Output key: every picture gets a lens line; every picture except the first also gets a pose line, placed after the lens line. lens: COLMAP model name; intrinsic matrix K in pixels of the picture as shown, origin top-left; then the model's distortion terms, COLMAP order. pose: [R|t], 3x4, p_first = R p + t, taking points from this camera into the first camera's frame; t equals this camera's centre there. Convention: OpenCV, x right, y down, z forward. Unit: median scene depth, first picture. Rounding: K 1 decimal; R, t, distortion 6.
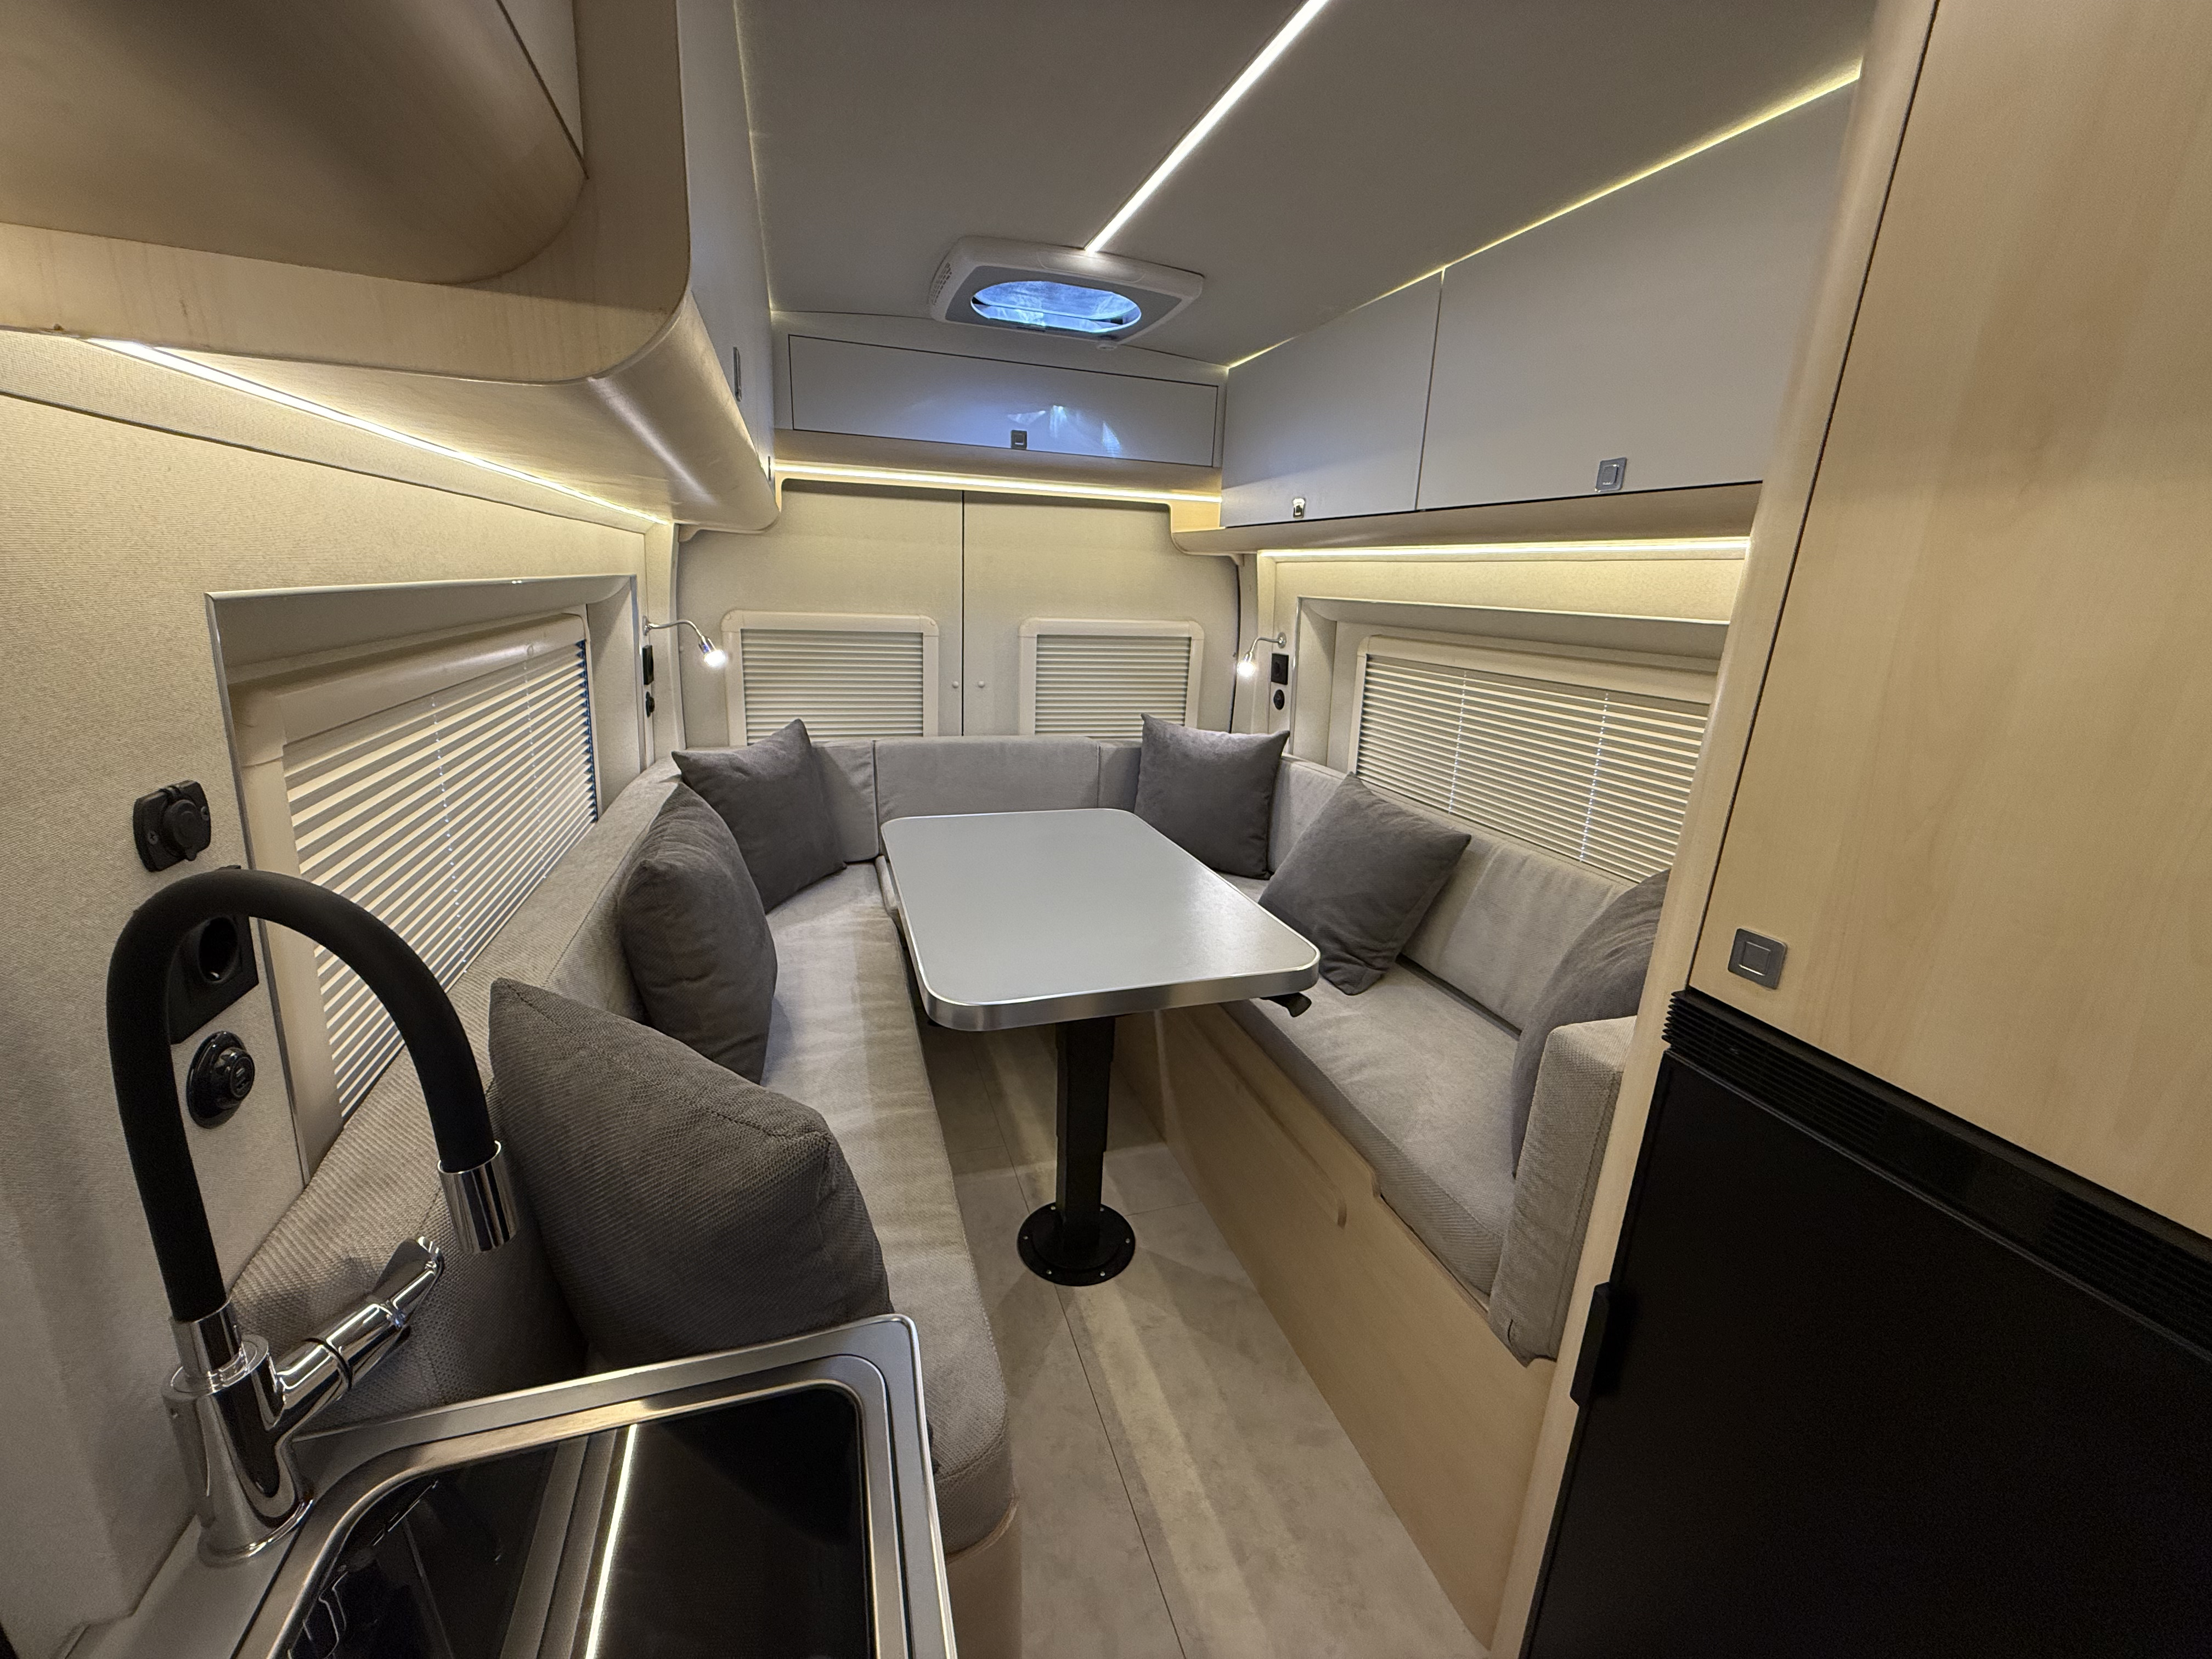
lens RADIAL K [[879.8, 0, 1090.4], [0, 879.8, 832.9], [0, 0, 1]] dist [0.000535, 0.000036]
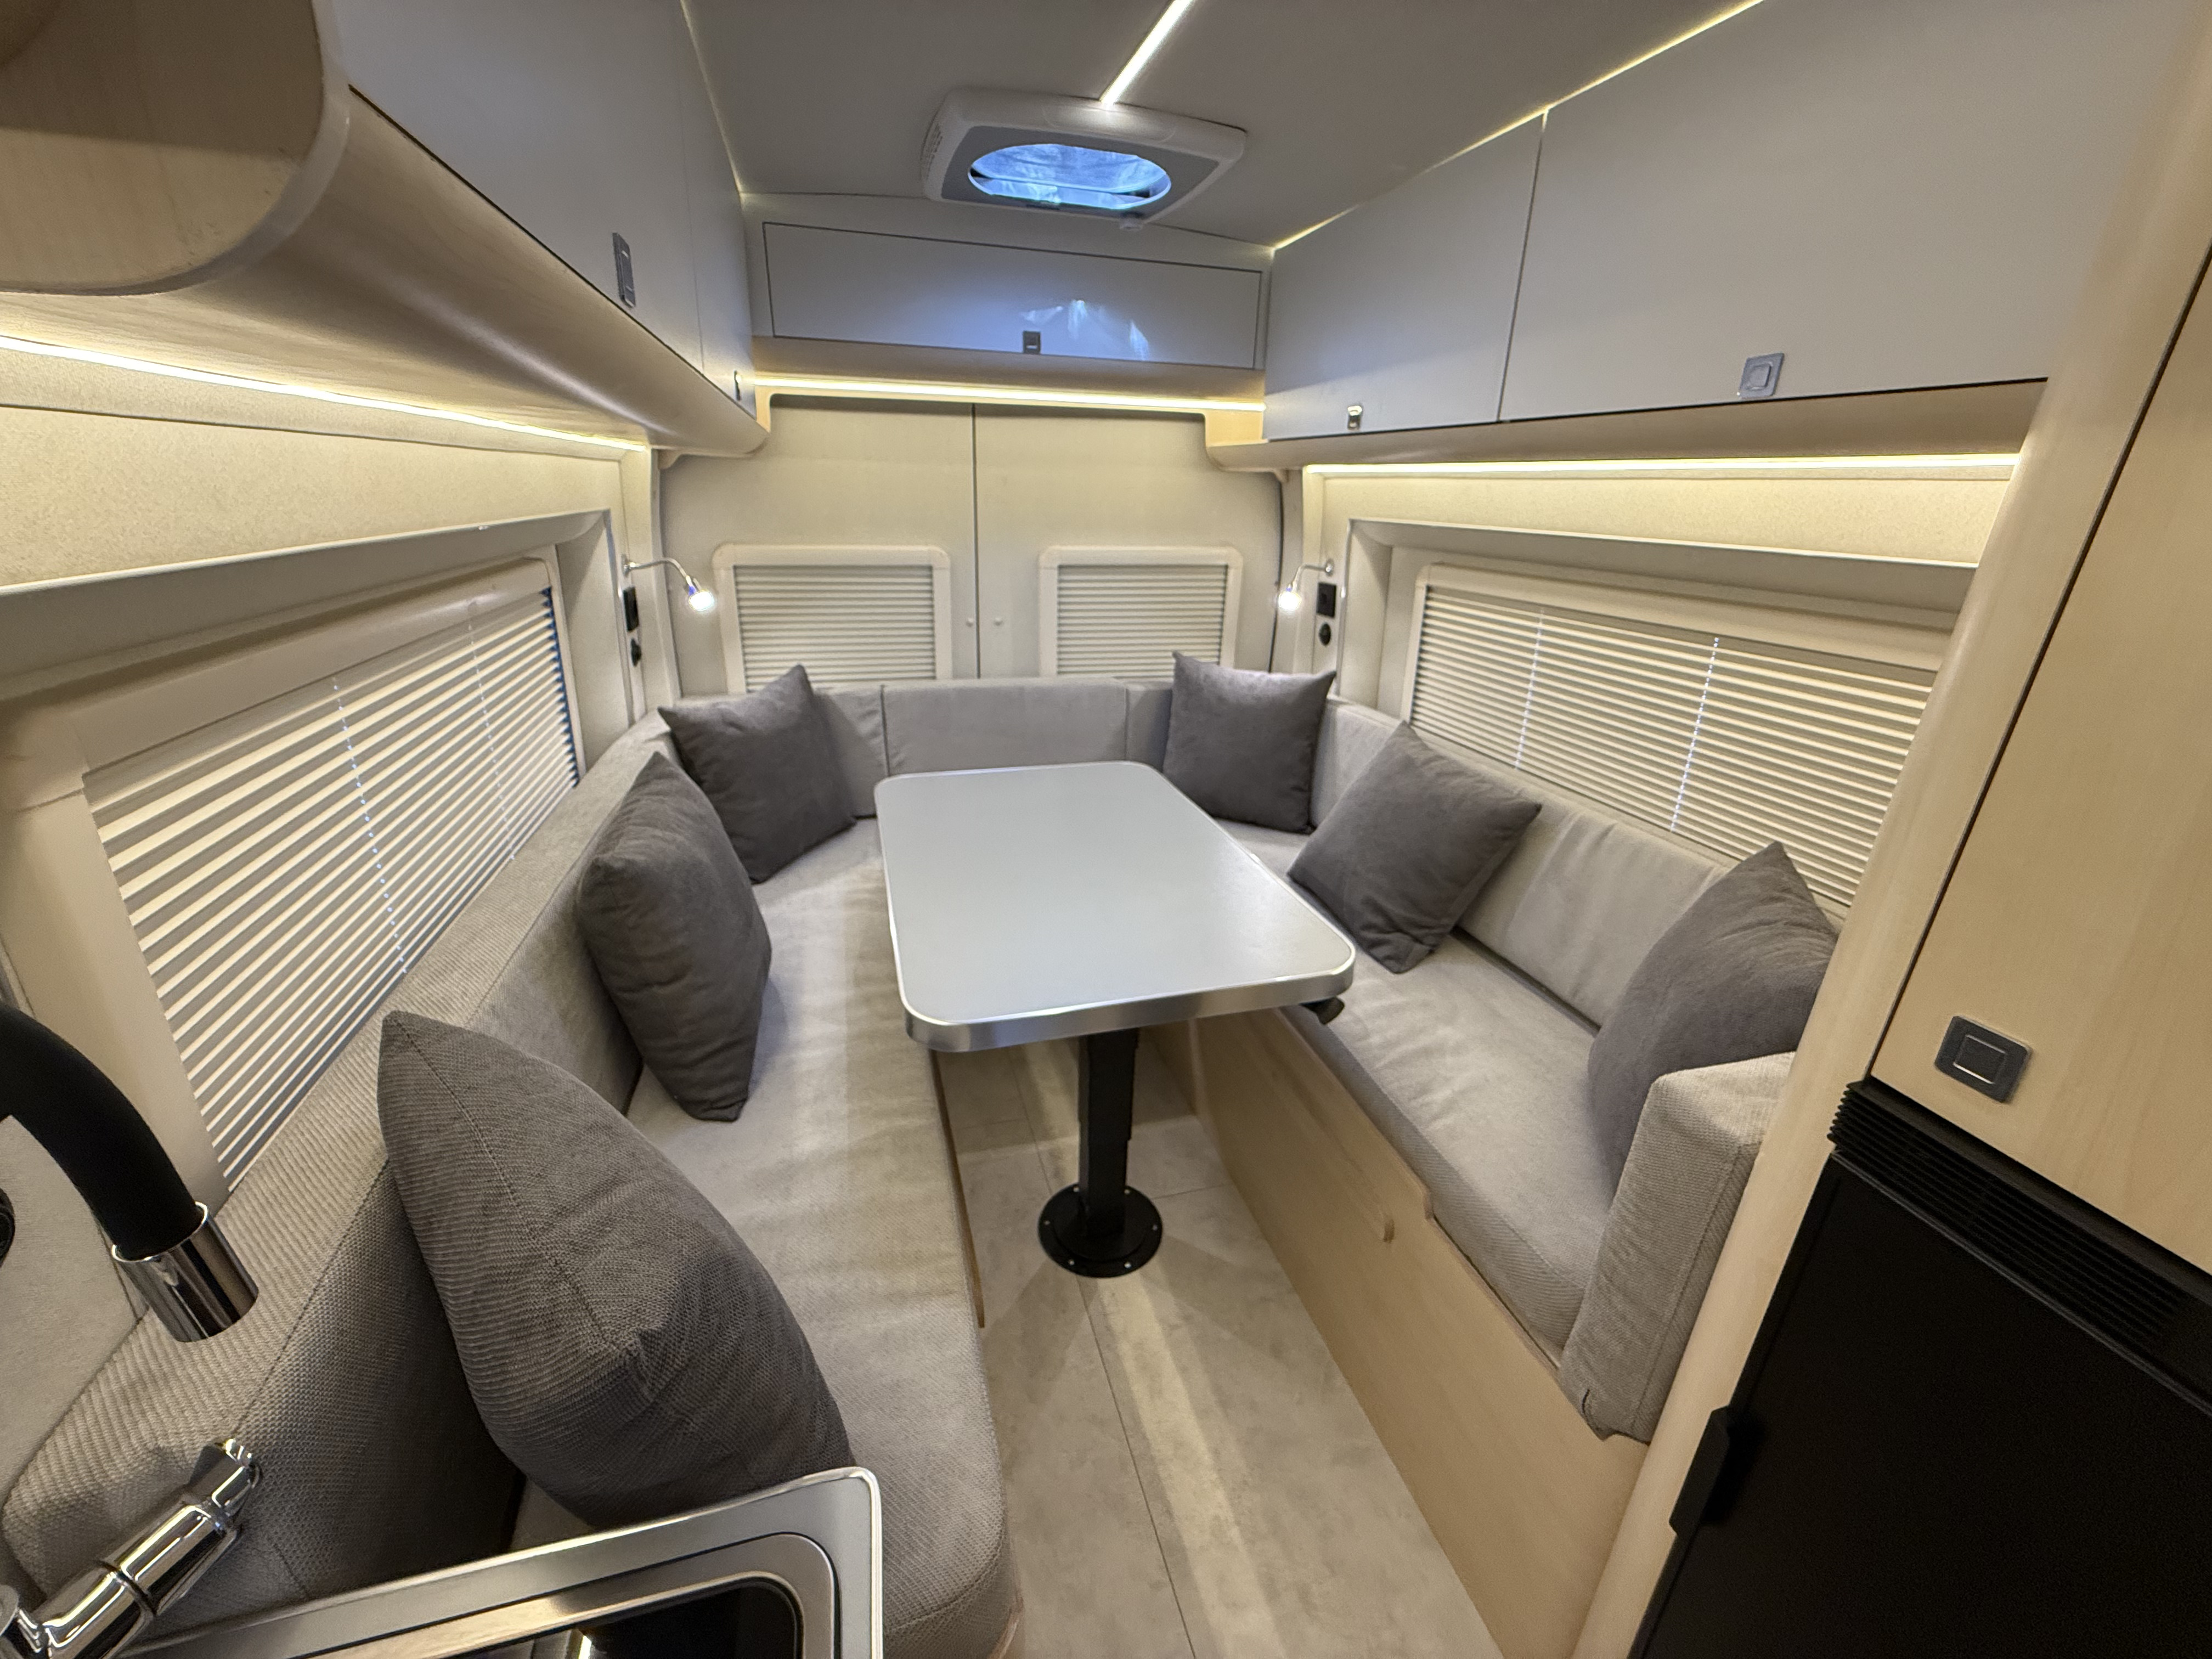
lens RADIAL K [[879.8, 0, 1091.8], [0, 879.8, 830.8], [0, 0, 1]] dist [0.000535, 0.000036]
pose [[0.999229, -0.001743, -0.039223, 0.013859], [0.005348, 0.995745, 0.091997, -0.051521], [0.038896, -0.092135, 0.994987, 0.103125]]
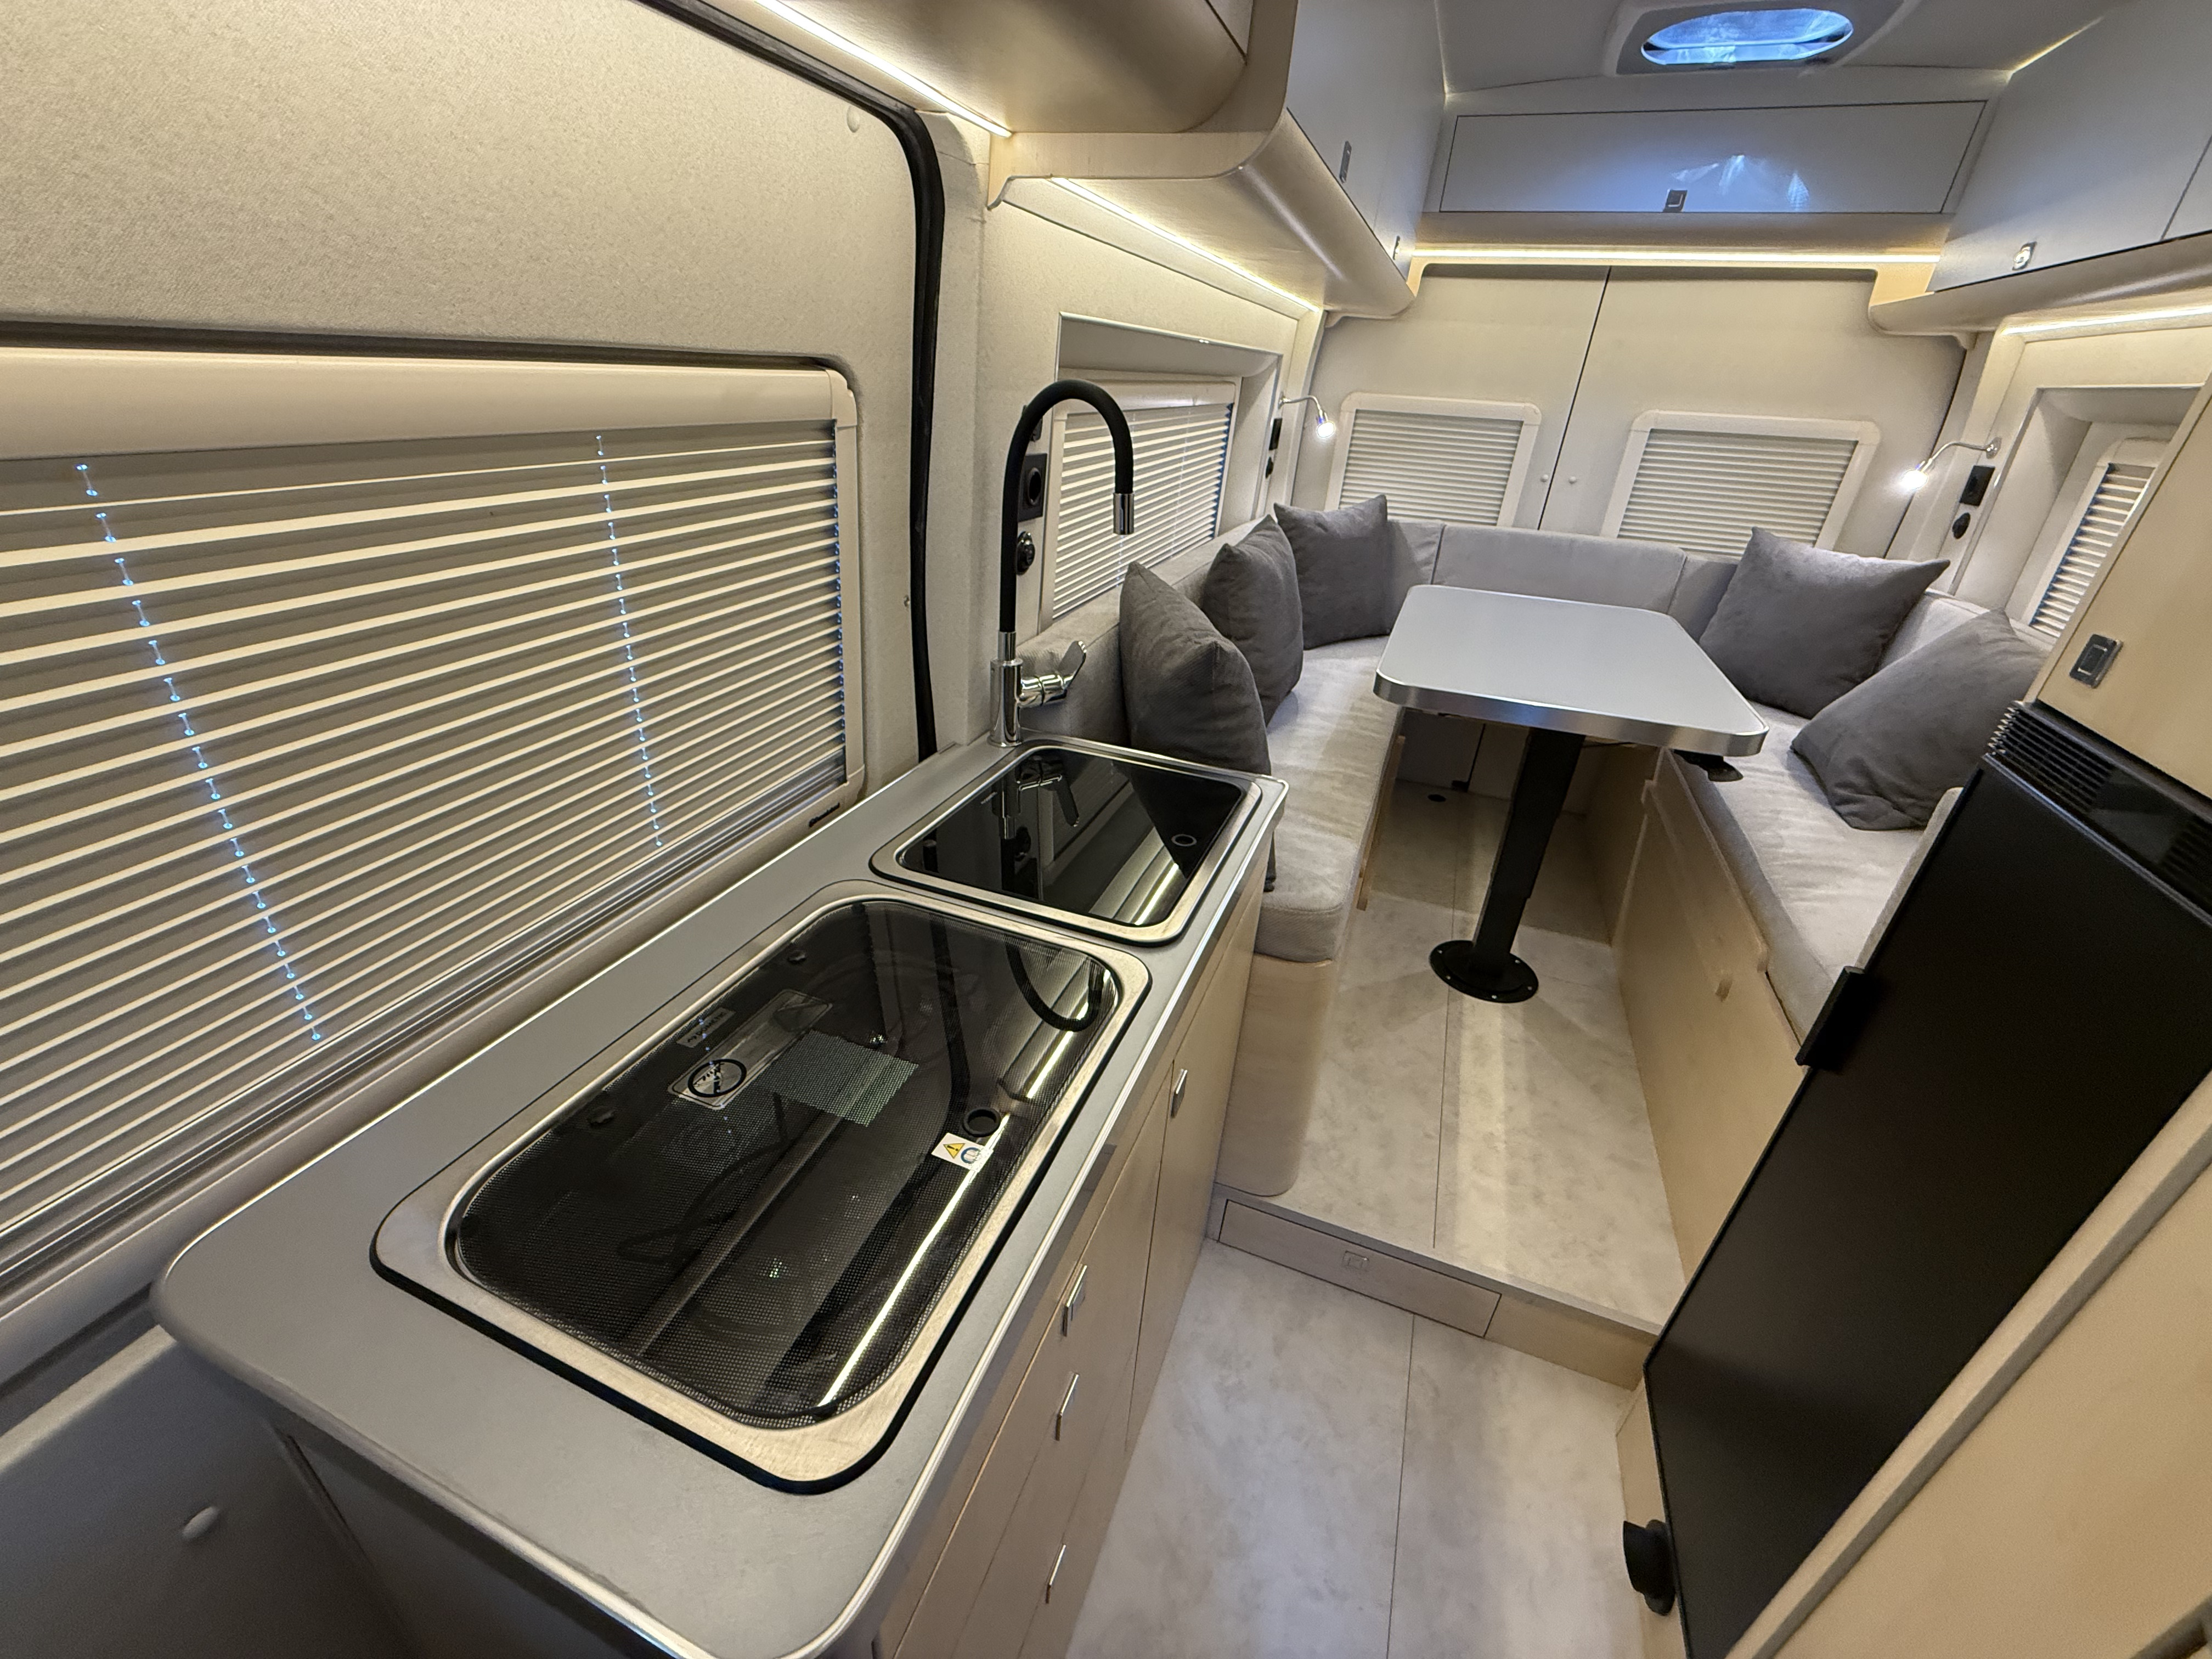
lens RADIAL K [[879.8, 0, 1097.3], [0, 879.8, 835.7], [0, 0, 1]] dist [0.000535, 0.000036]
pose [[0.777838, 0.292929, -0.556022, 0.196596], [-0.193513, 0.953380, 0.231557, 0.135909], [0.597930, -0.072516, 0.798261, -0.233546]]
